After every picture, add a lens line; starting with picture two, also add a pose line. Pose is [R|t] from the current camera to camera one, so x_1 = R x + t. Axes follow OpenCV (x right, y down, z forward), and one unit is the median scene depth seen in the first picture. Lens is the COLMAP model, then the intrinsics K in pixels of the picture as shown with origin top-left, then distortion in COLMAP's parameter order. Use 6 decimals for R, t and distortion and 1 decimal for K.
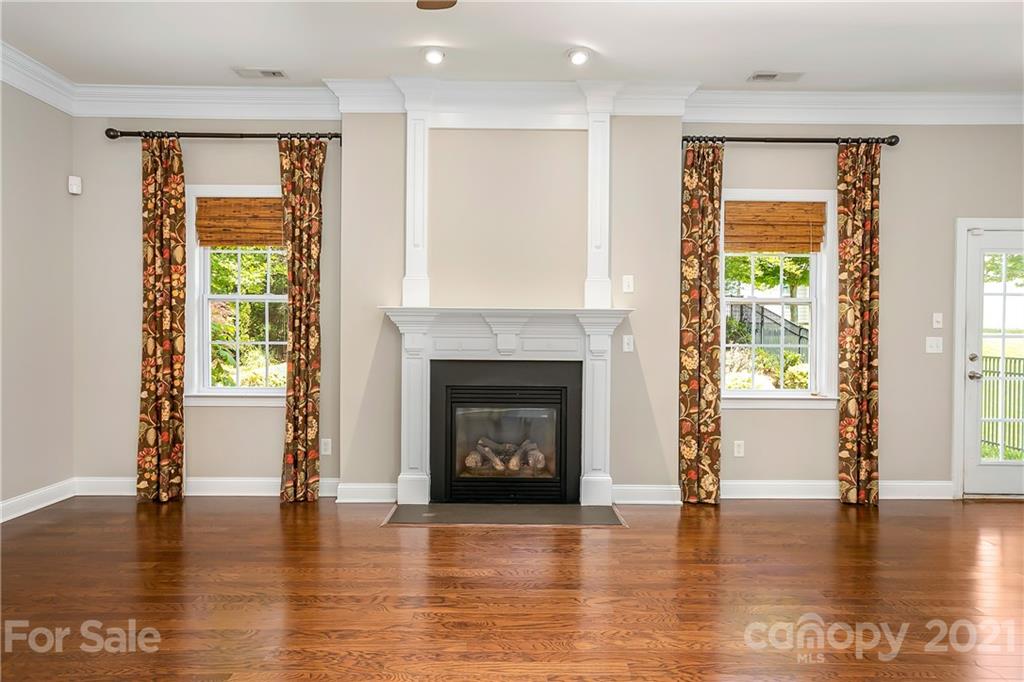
lens RADIAL K [[563.5, 0, 511.7], [0, 563.5, 337.9], [0, 0, 1]] dist [-0.008926, 0.002581]
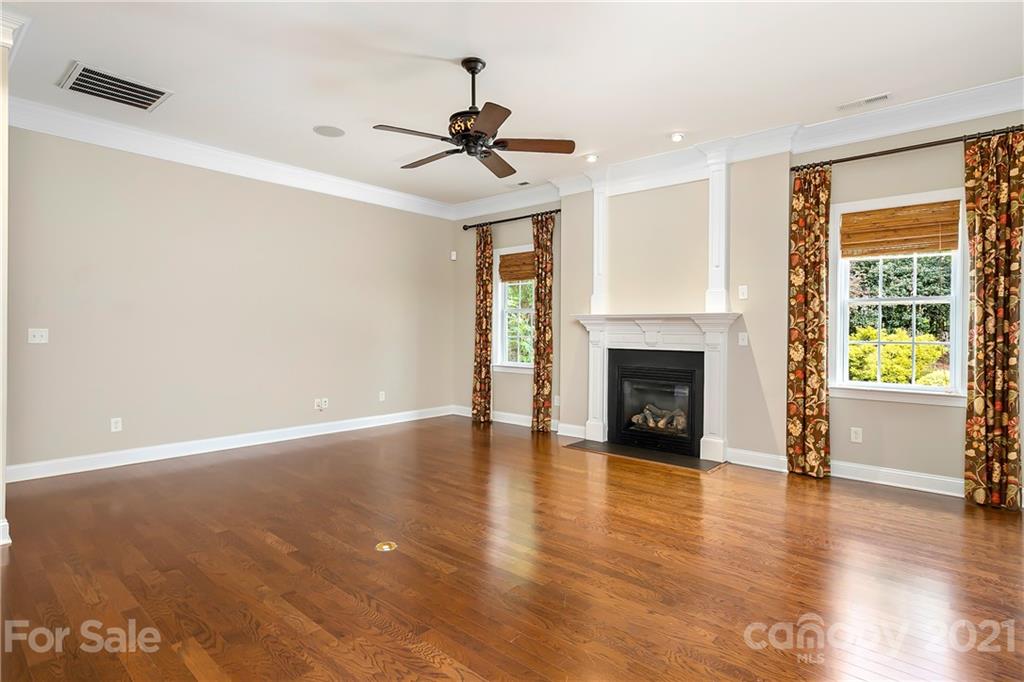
lens RADIAL K [[521.2, 0, 515.6], [0, 521.2, 333.2], [0, 0, 1]] dist [-0.027553, 0.019627]
pose [[0.749348, 0.002026, -0.662174, 0.597077], [-0.006898, 0.999965, -0.004747, 0.005936], [0.662141, 0.008125, 0.749335, -0.218394]]
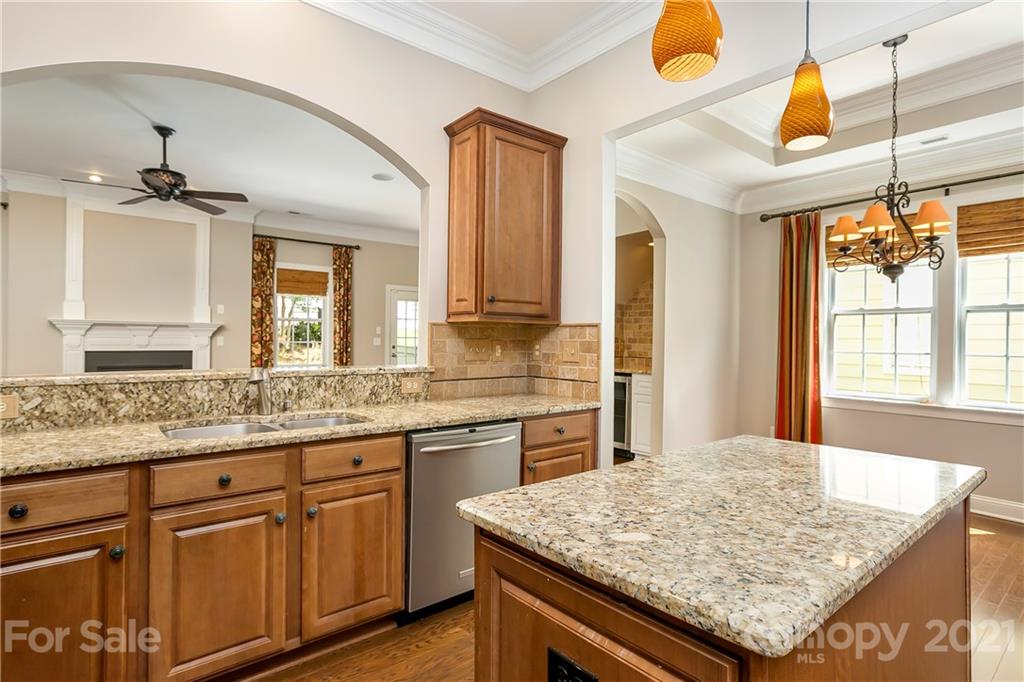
lens RADIAL K [[521.2, 0, 512.7], [0, 521.2, 339.9], [0, 0, 1]] dist [-0.027553, 0.019627]
pose [[0.777839, -0.000099, 0.628464, -0.119300], [0.002235, 0.999994, -0.002610, 0.012885], [-0.628460, 0.003435, 0.777835, -0.944119]]
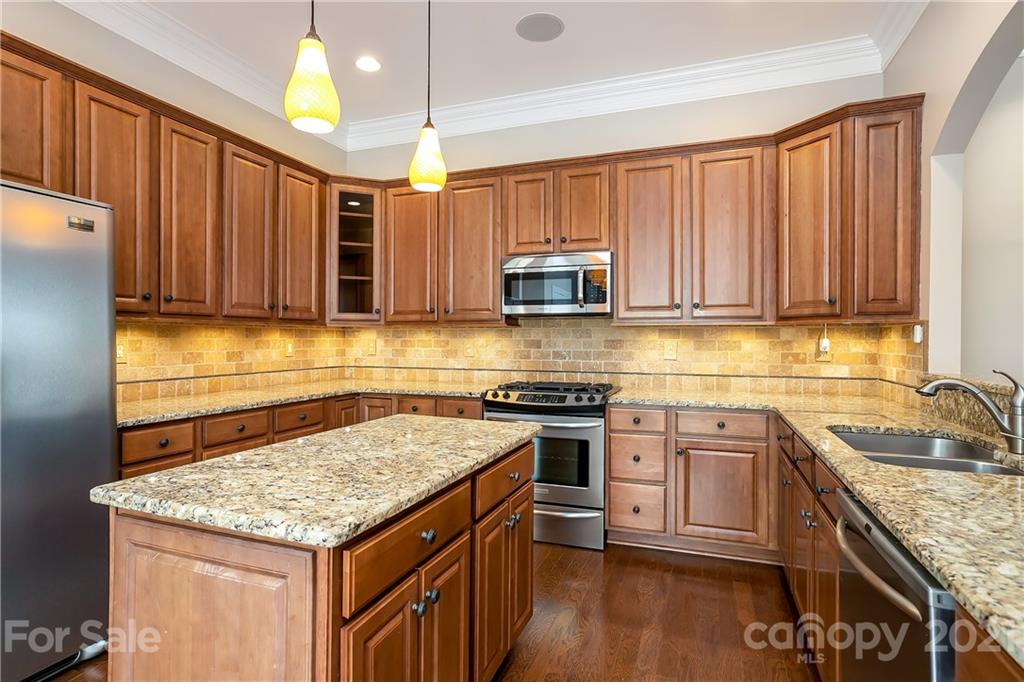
lens RADIAL K [[521.2, 0, 511.7], [0, 521.2, 332.9], [0, 0, 1]] dist [-0.027553, 0.019627]
pose [[-0.358001, -0.017597, -0.933555, 0.509901], [-0.016340, 0.999787, -0.012580, 0.013734], [0.933578, 0.010750, -0.358212, -0.561071]]
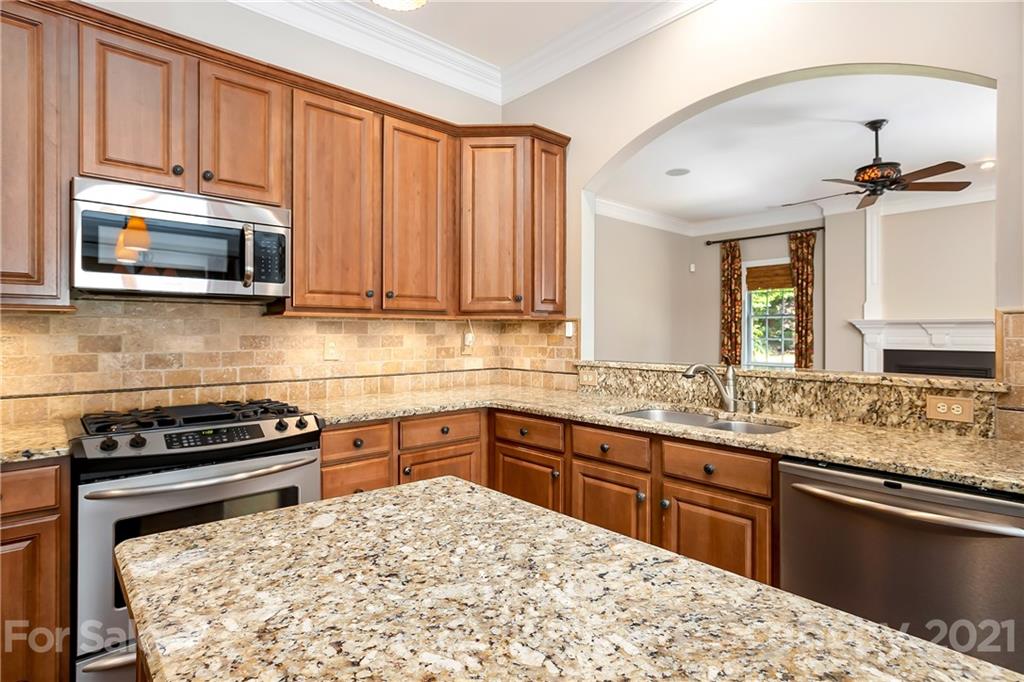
lens RADIAL K [[521.2, 0, 509.7], [0, 521.2, 327.1], [0, 0, 1]] dist [-0.027553, 0.019627]
pose [[0.660308, -0.013178, -0.750880, 0.285919], [-0.006251, 0.999715, -0.023042, 0.013872], [0.750969, 0.019909, 0.660037, -0.897464]]
